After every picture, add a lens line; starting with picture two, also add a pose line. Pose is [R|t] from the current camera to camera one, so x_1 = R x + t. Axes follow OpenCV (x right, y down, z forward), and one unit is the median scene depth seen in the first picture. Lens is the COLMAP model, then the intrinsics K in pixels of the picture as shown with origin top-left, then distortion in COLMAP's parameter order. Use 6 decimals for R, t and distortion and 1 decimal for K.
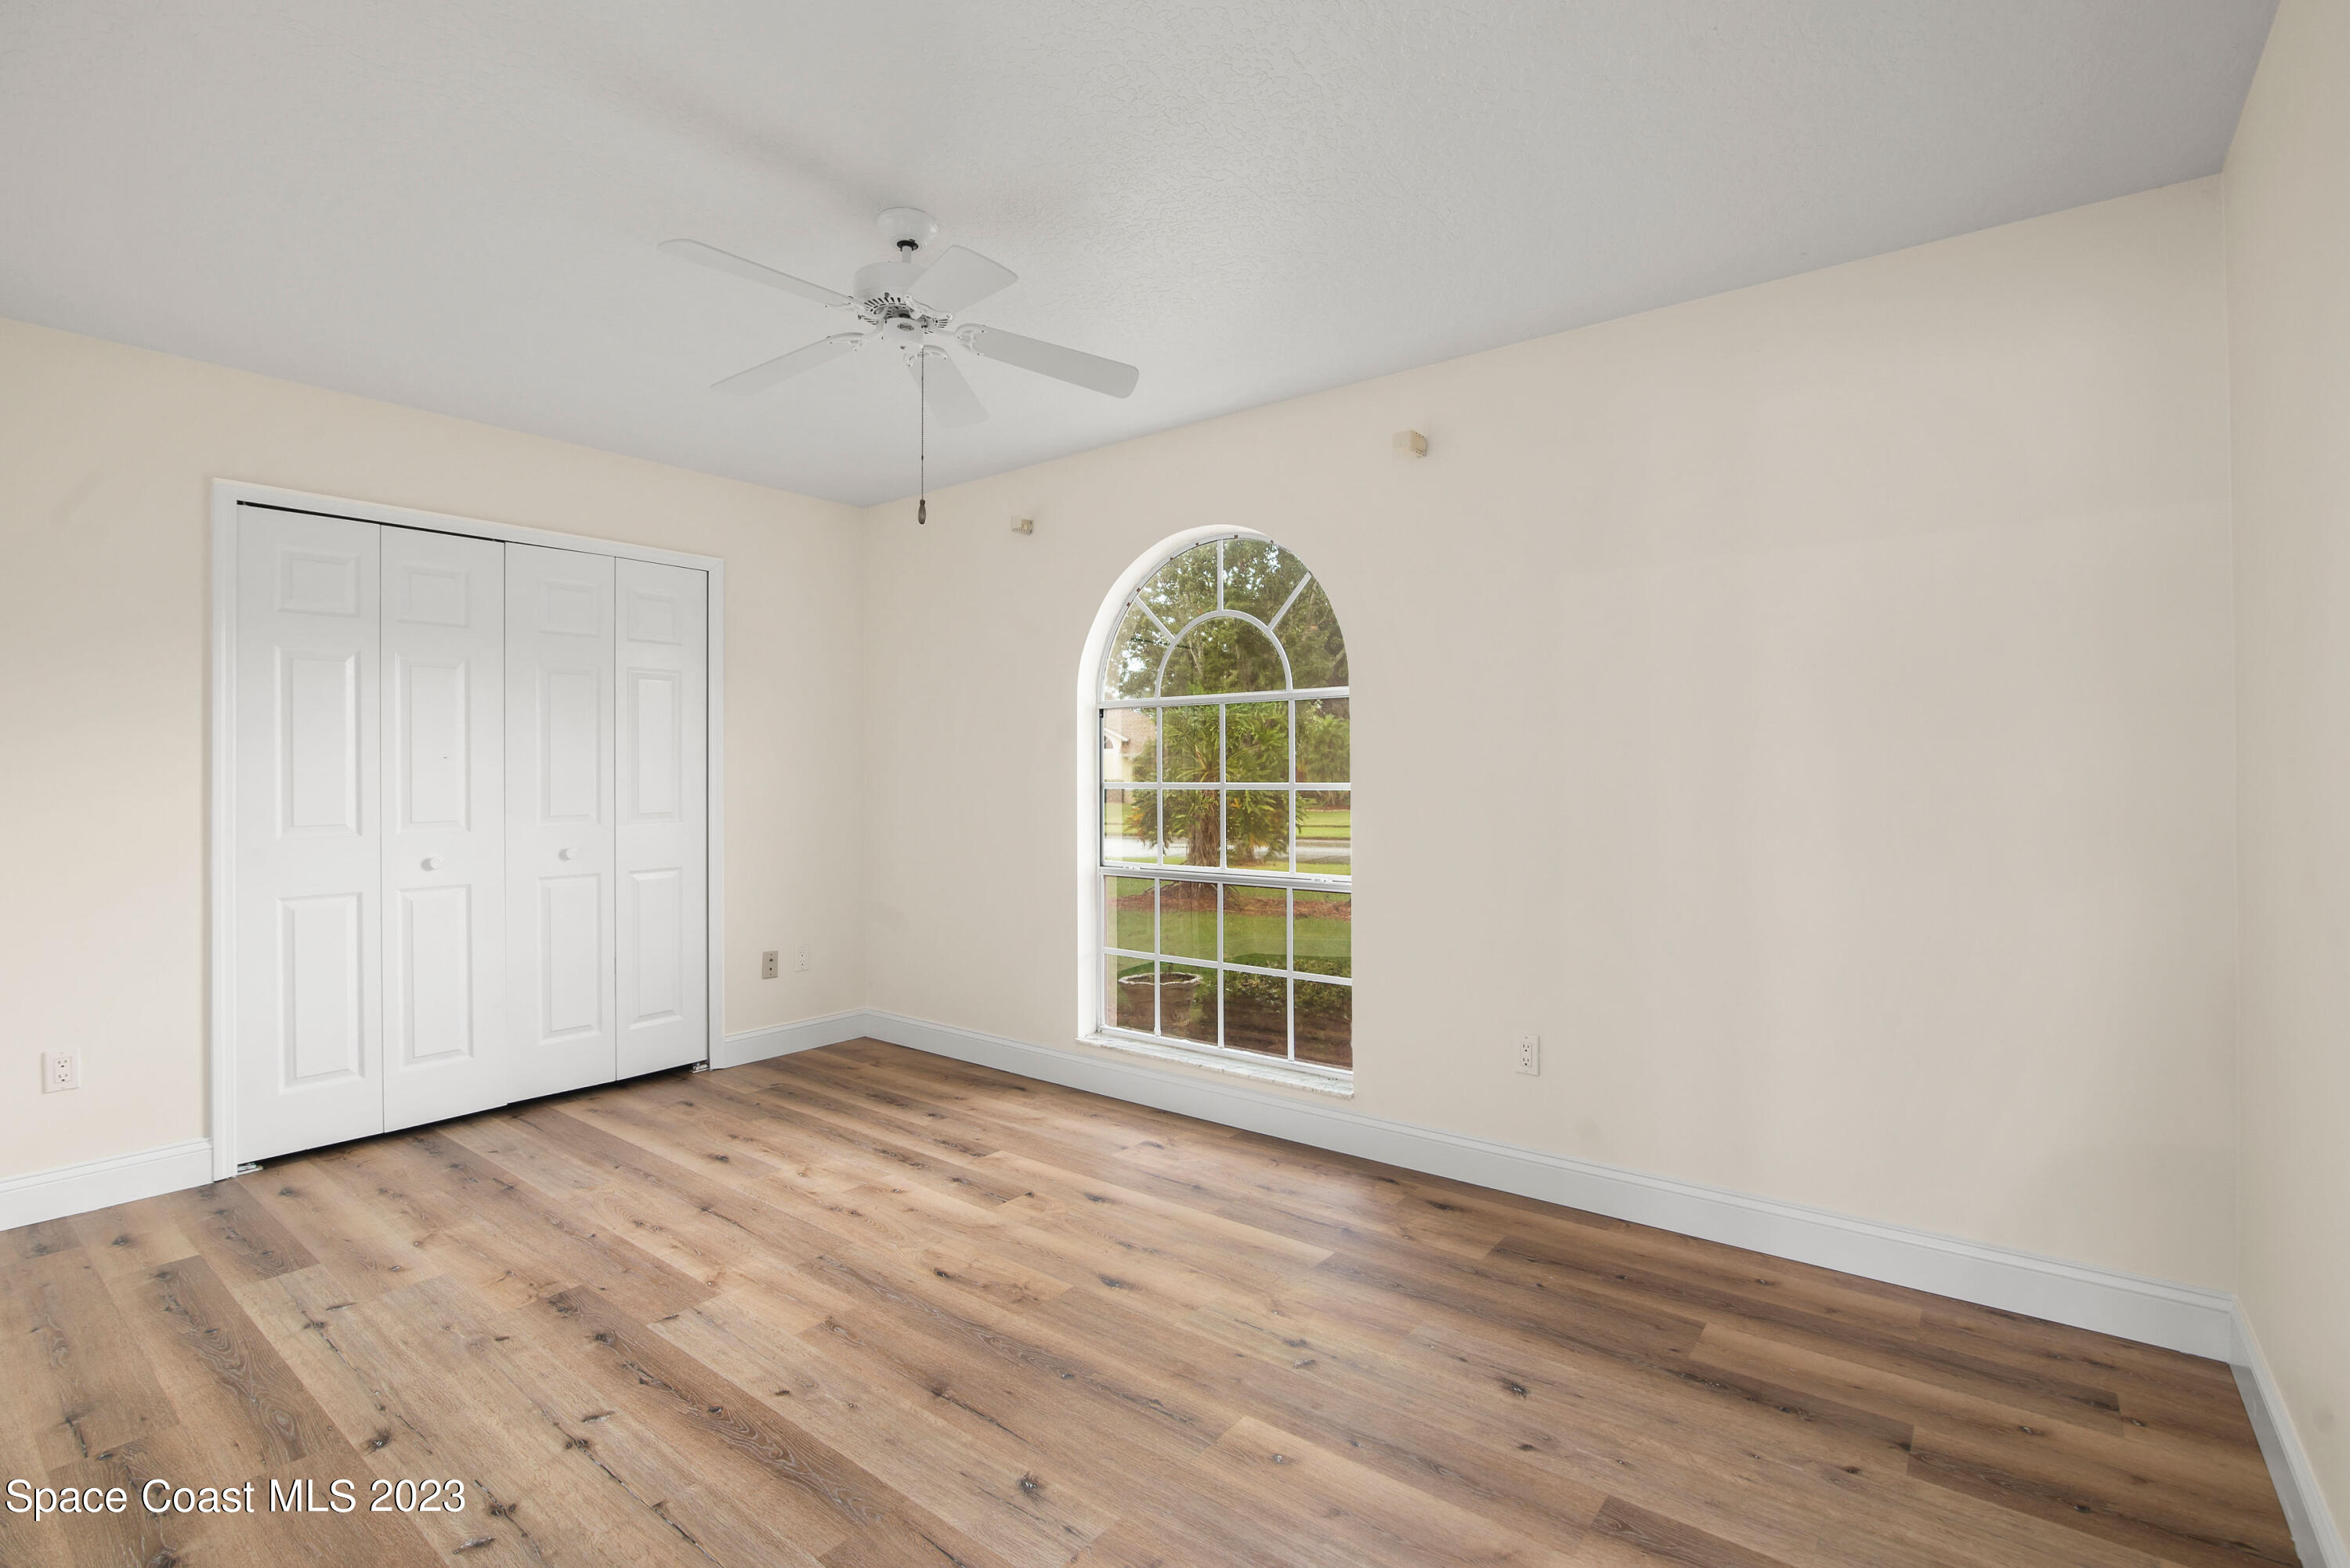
lens RADIAL K [[1079.0, 0, 1175.2], [0, 1079.0, 778.0], [0, 0, 1]] dist [-0.020541, 0.002797]
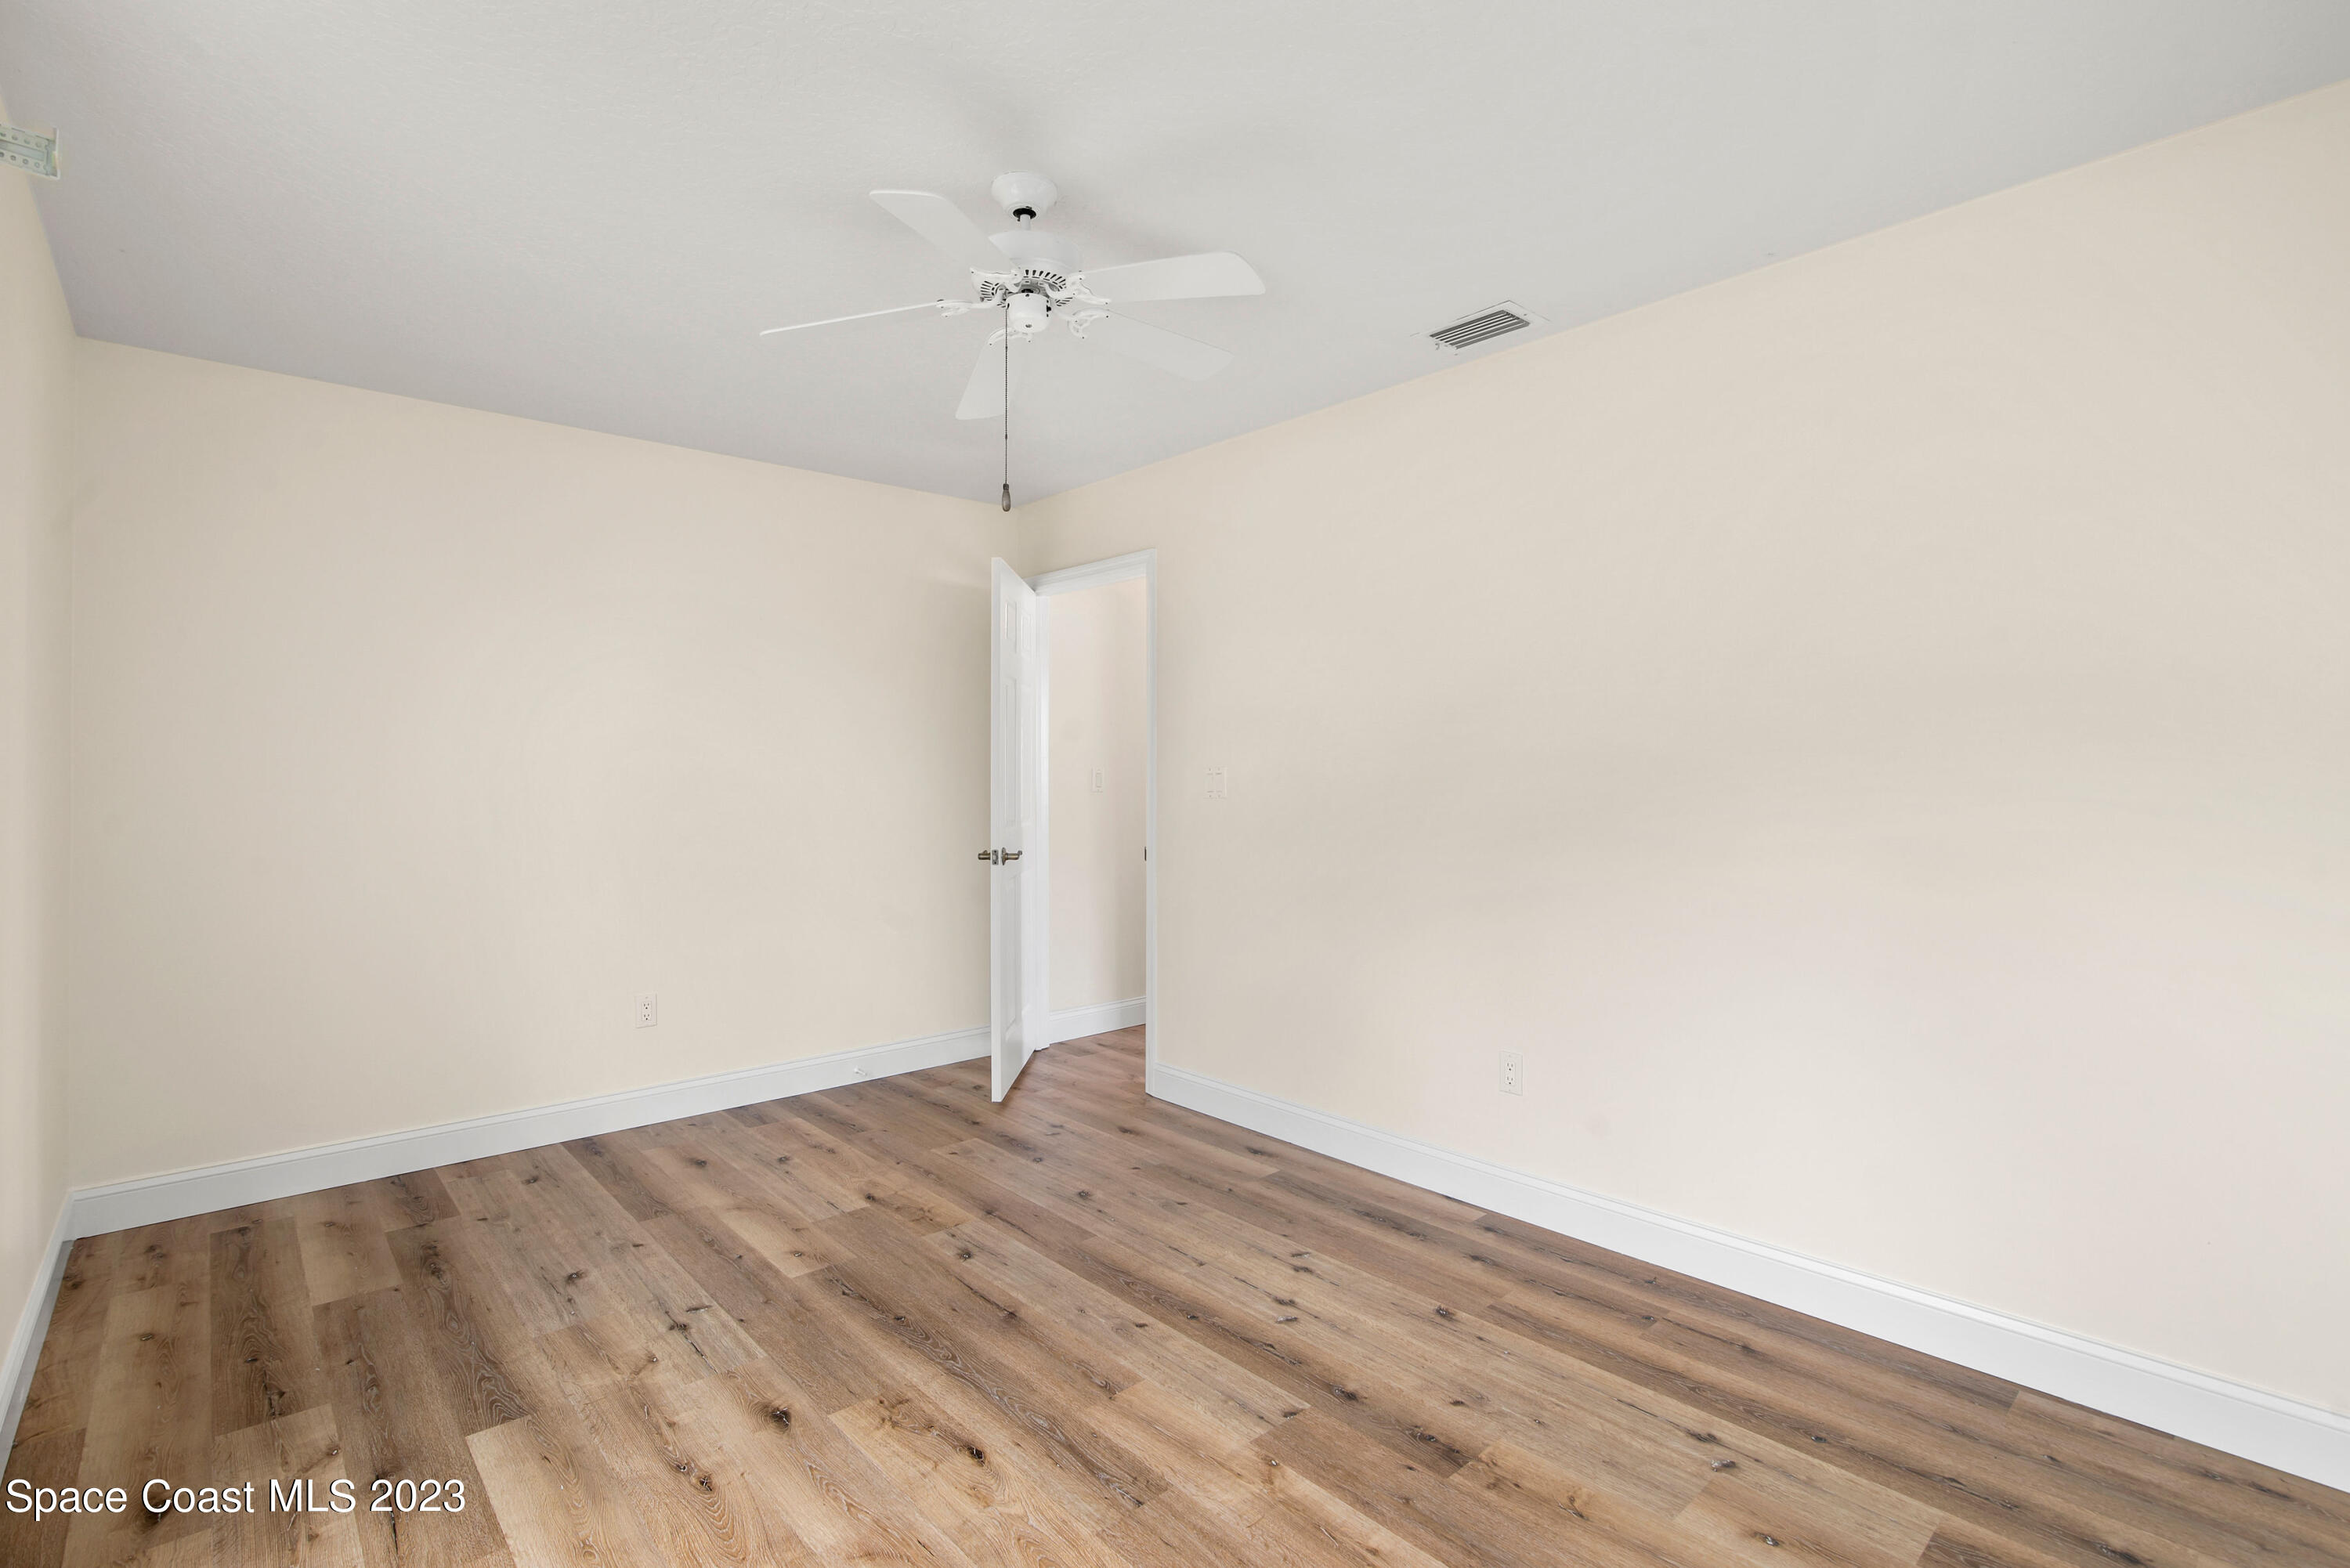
lens RADIAL K [[1079.0, 0, 1176.3], [0, 1079.0, 779.6], [0, 0, 1]] dist [-0.020541, 0.002797]
pose [[-0.985165, 0.005689, 0.171517, -0.548276], [0.007319, 0.999934, 0.008873, -0.021014], [-0.171455, 0.009997, -0.985141, 1.924967]]
